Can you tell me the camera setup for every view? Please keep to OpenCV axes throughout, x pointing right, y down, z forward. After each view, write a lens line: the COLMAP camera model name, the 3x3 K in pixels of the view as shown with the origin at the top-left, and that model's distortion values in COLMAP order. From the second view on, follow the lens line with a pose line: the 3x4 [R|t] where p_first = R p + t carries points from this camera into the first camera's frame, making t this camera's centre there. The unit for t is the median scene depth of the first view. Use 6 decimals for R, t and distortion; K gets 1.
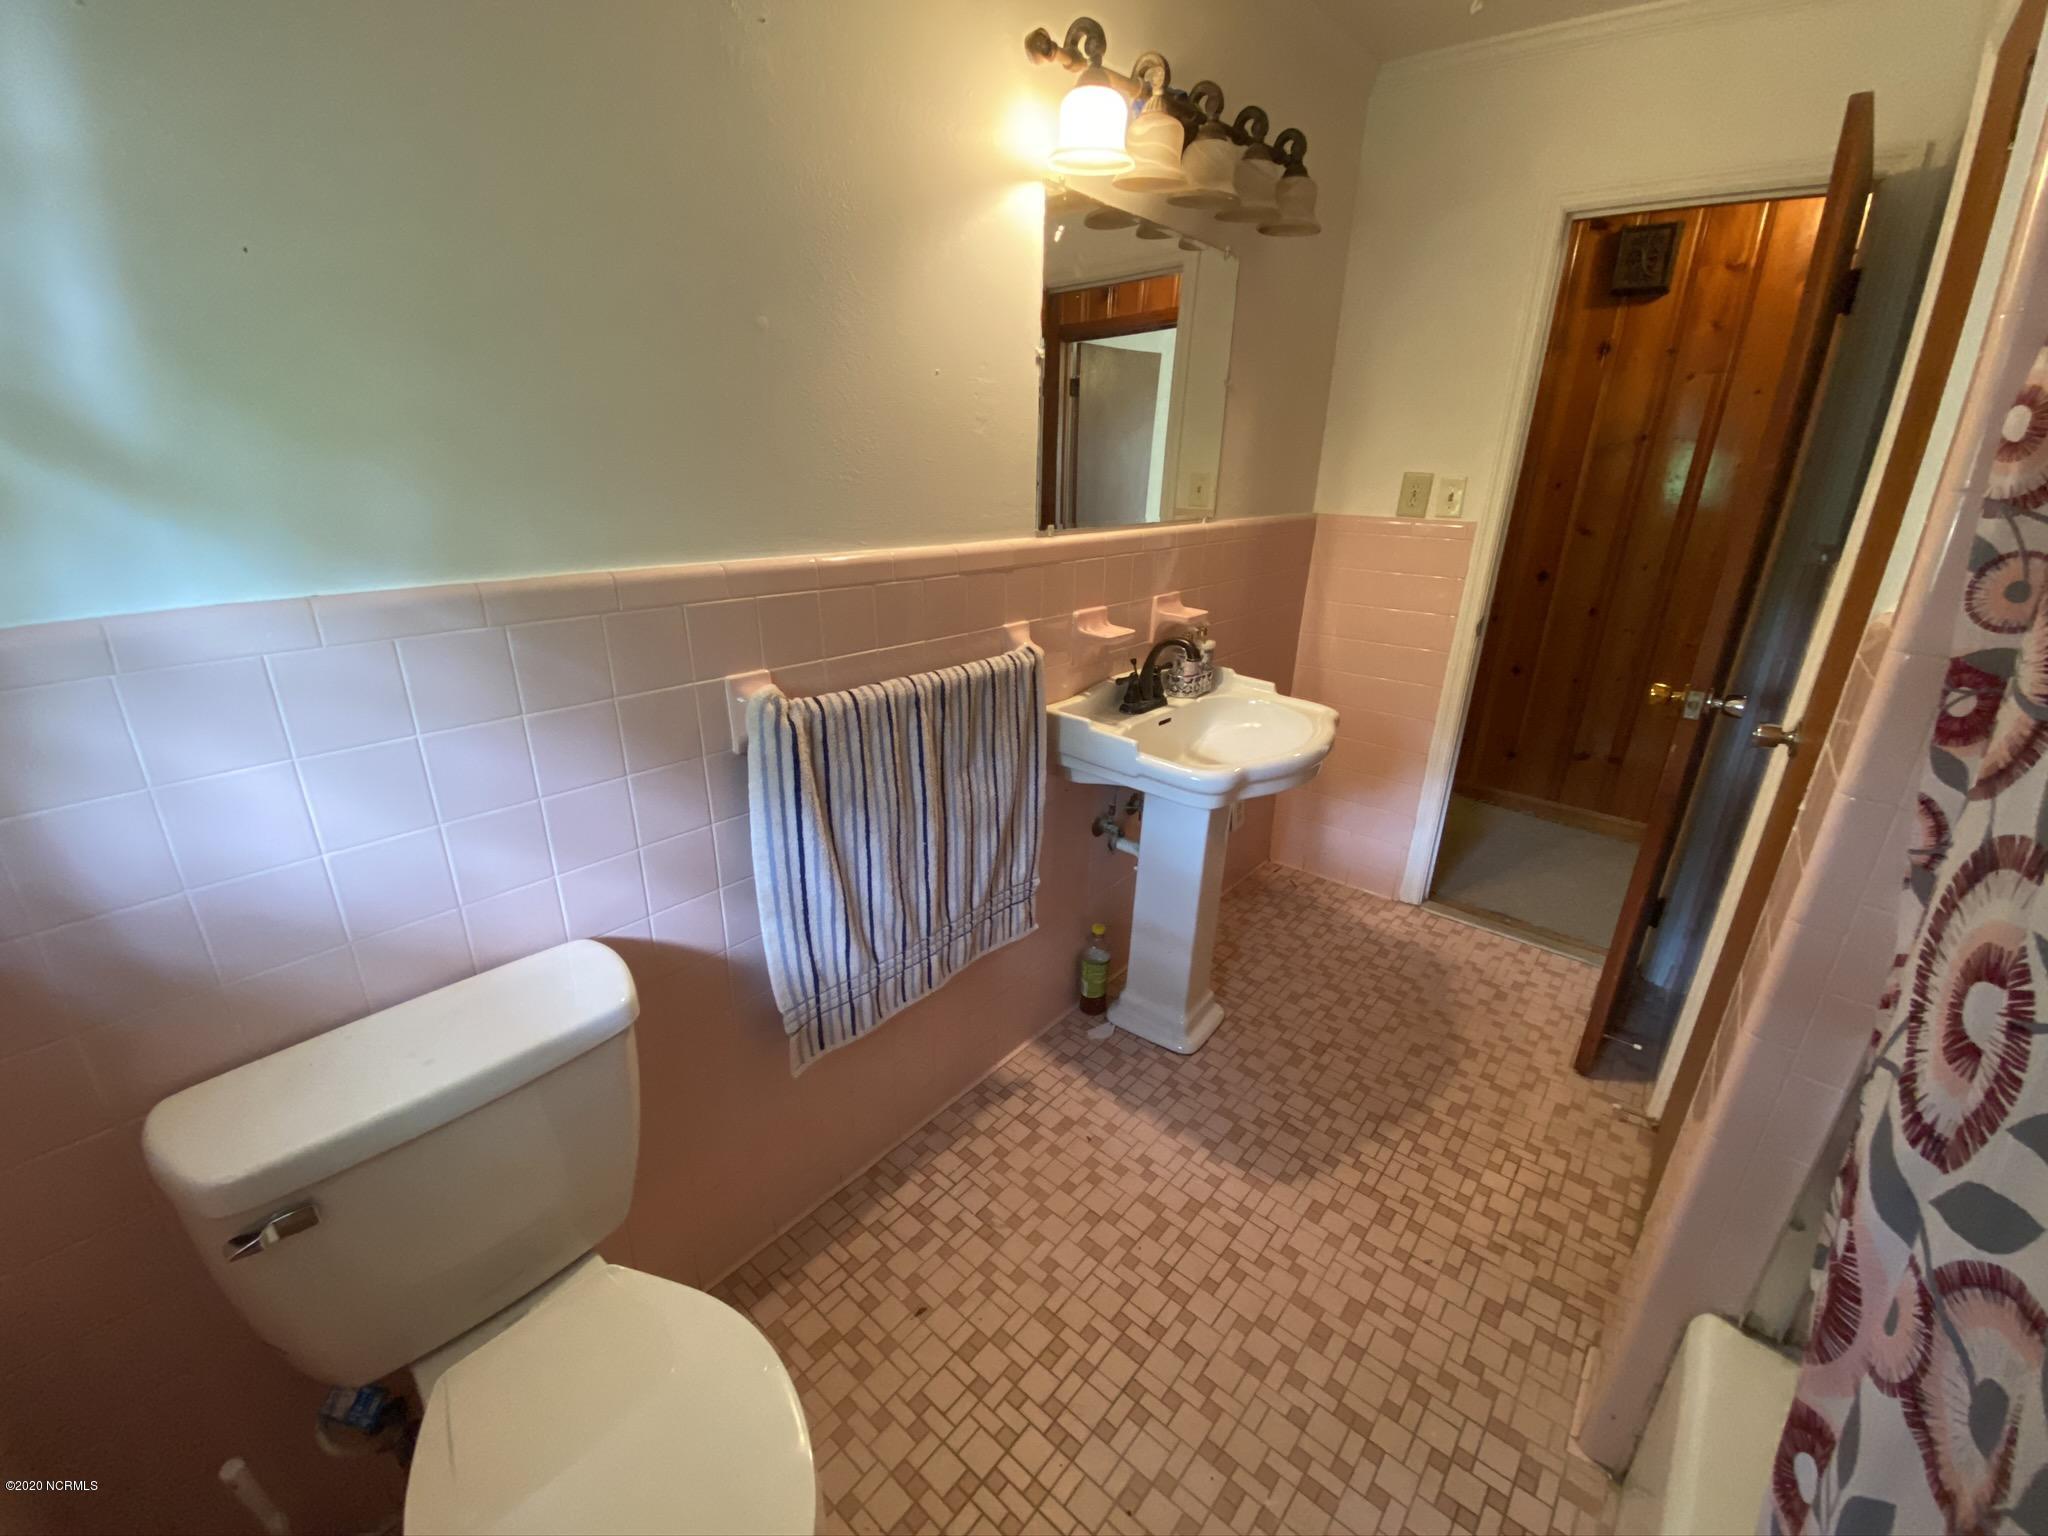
lens RADIAL K [[830.5, 0, 1018.4], [0, 830.5, 775.4], [0, 0, 1]] dist [0.014962, -0.018067]
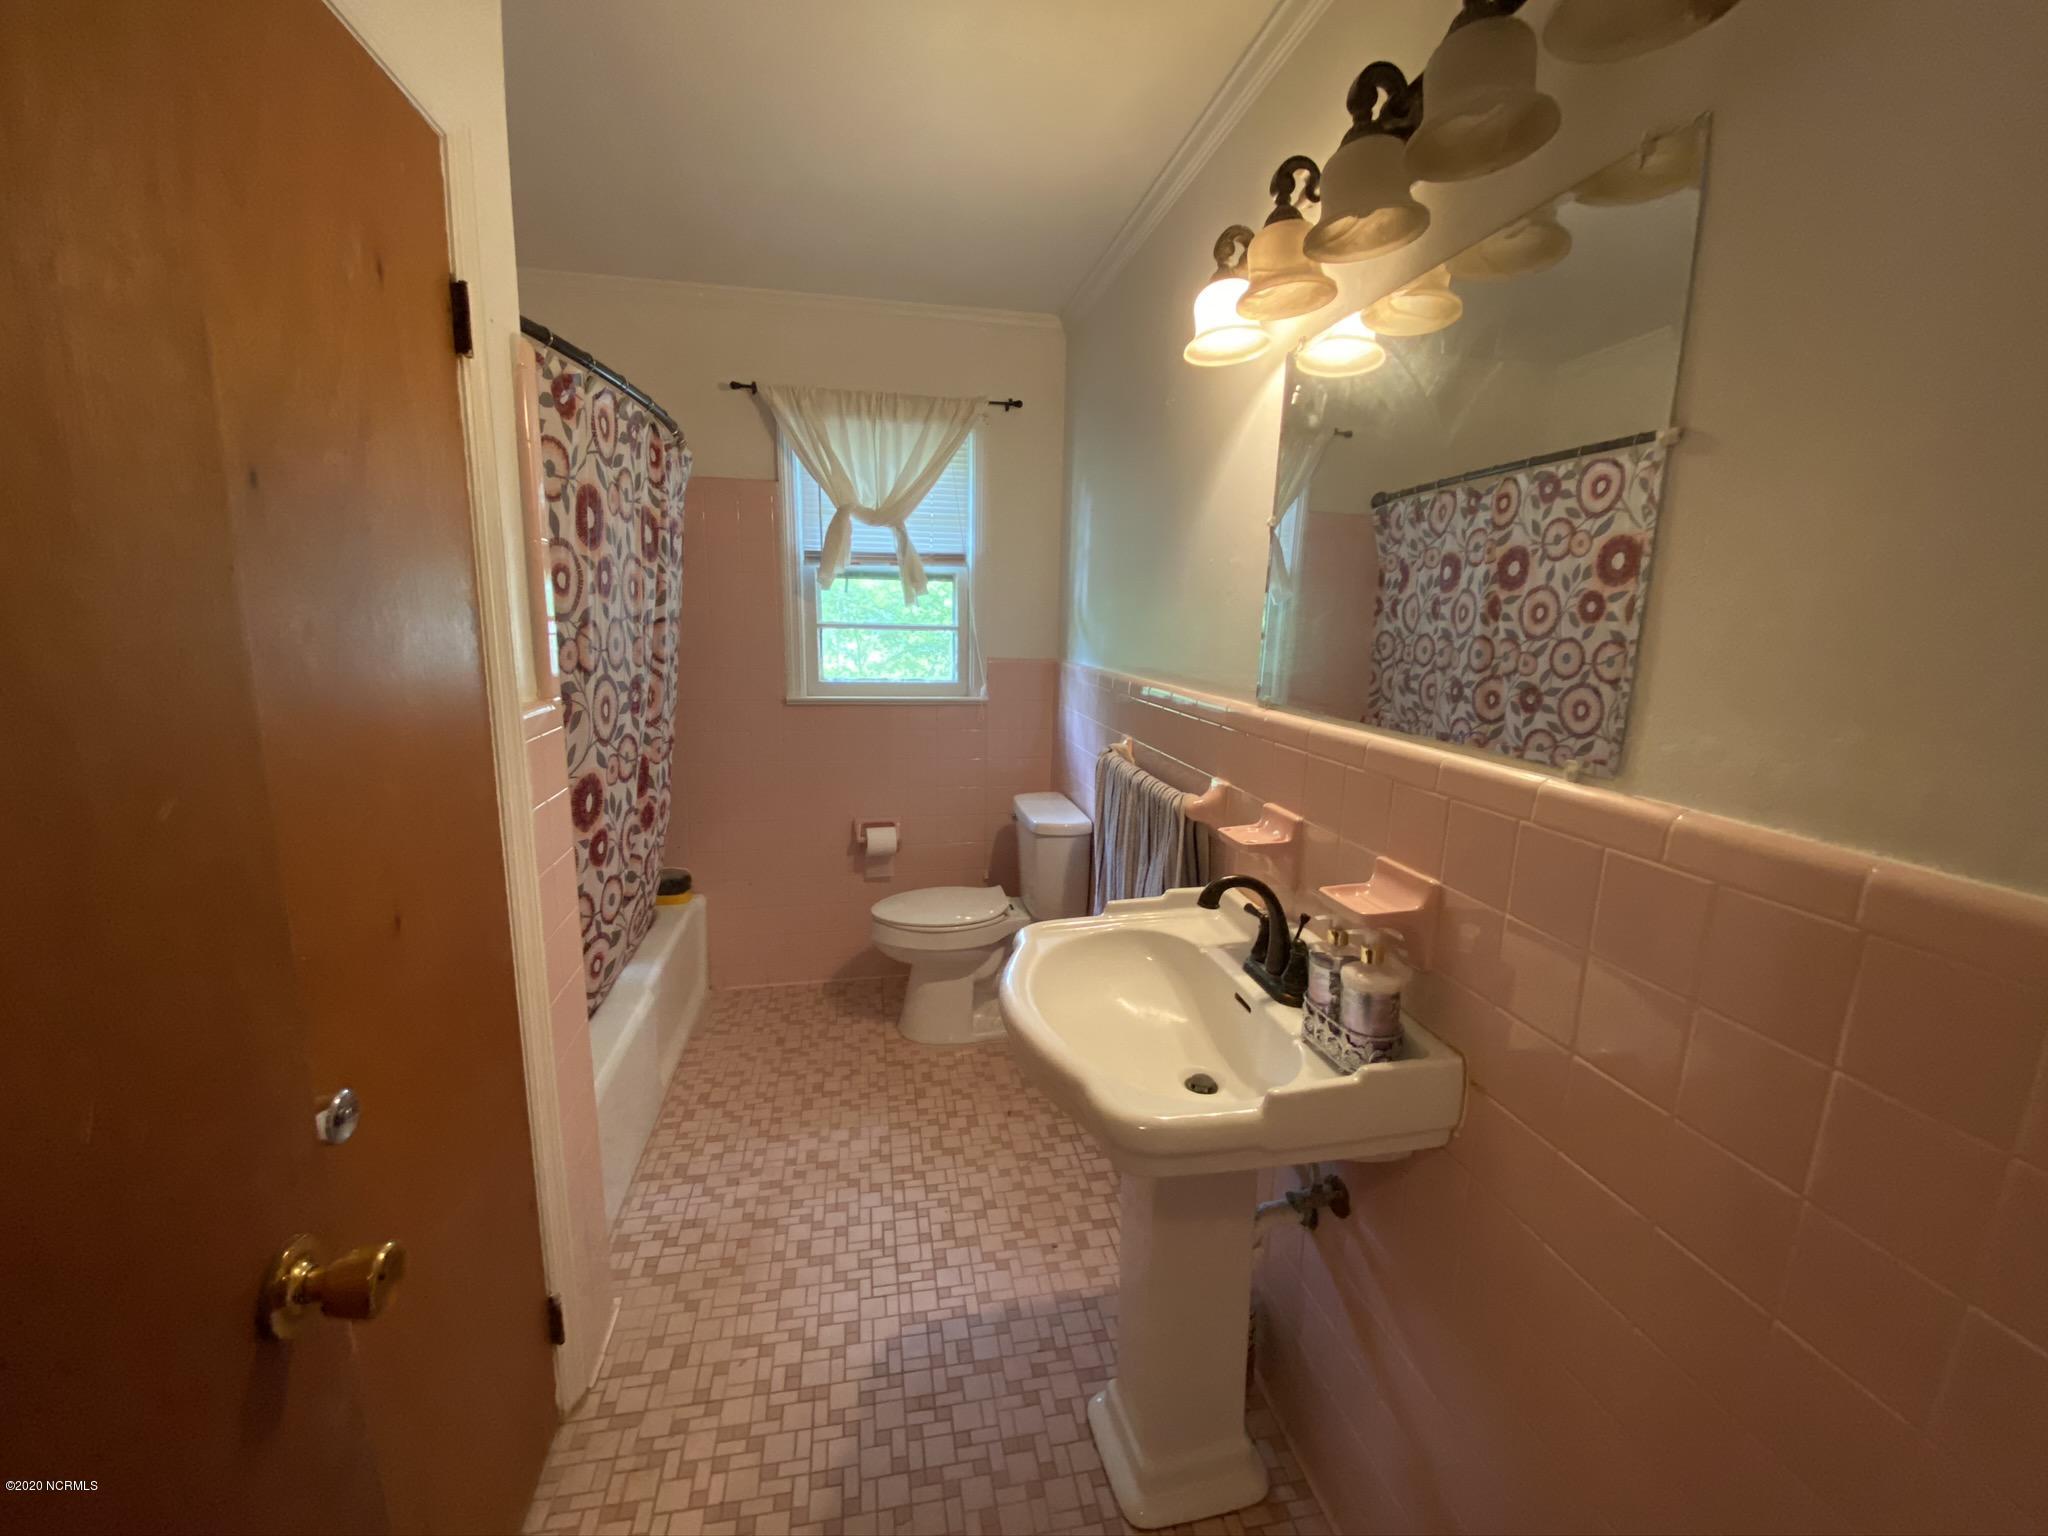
lens RADIAL K [[830.5, 0, 1018.4], [0, 830.5, 775.4], [0, 0, 1]] dist [0.014962, -0.018067]
pose [[-0.622086, 0.122214, -0.773352, 0.959330], [-0.314628, 0.865459, 0.389858, -0.520827], [0.716951, 0.485843, -0.499938, 1.372673]]
